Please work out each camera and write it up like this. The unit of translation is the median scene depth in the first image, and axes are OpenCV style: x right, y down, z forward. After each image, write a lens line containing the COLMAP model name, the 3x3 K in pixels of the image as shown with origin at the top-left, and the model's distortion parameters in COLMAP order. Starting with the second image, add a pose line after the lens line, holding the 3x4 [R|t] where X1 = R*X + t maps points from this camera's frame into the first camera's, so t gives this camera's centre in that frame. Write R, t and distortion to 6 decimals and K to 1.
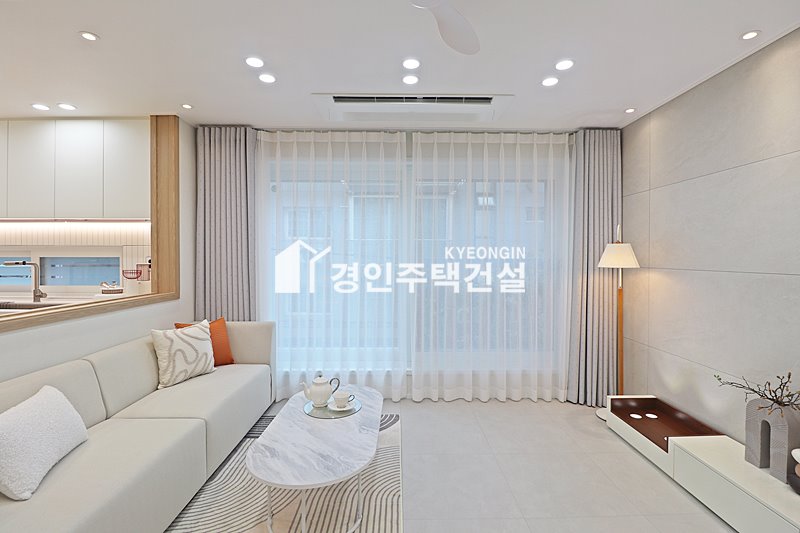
lens RADIAL K [[370.7, 0, 400.9], [0, 370.7, 265.7], [0, 0, 1]] dist [-0.001531, -0.011621]
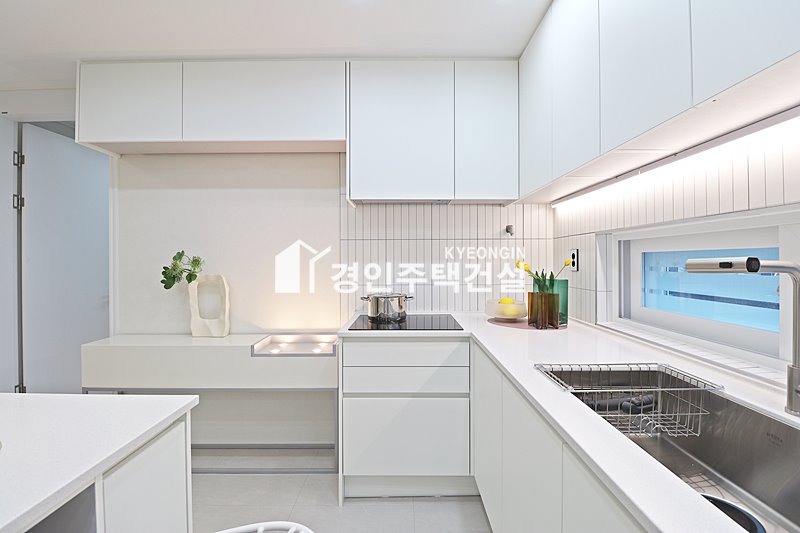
lens RADIAL K [[370.7, 0, 399.7], [0, 370.7, 260.6], [0, 0, 1]] dist [-0.001531, -0.011621]
pose [[-0.019439, -0.002259, -0.999808, -0.805240], [-0.021297, 0.999771, -0.001845, -0.004913], [0.999584, 0.021257, -0.019483, 0.791483]]
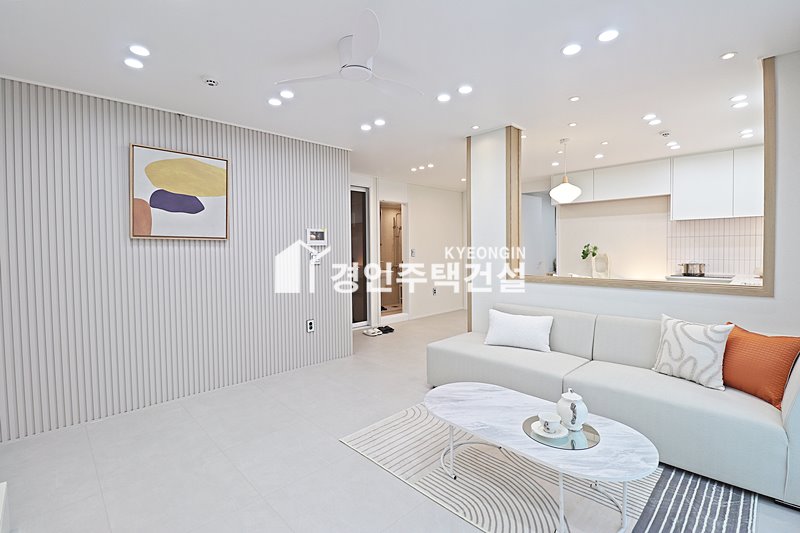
lens RADIAL K [[370.7, 0, 403.6], [0, 370.7, 262.1], [0, 0, 1]] dist [-0.001531, -0.011621]
pose [[-0.724154, 0.030856, -0.688947, 0.470005], [-0.008765, 0.998506, 0.053933, -0.017431], [0.689582, 0.045095, -0.722802, 1.048741]]
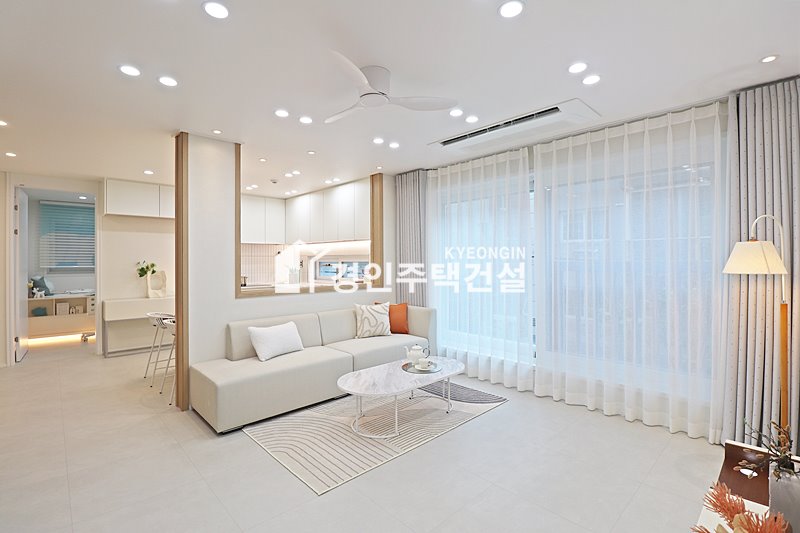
lens RADIAL K [[370.7, 0, 405.4], [0, 370.7, 261.5], [0, 0, 1]] dist [-0.001531, -0.011621]
pose [[0.685560, -0.003556, -0.728008, 0.631352], [-0.010985, 0.999824, -0.015228, 0.000179], [0.727933, 0.018437, 0.685400, -0.013183]]
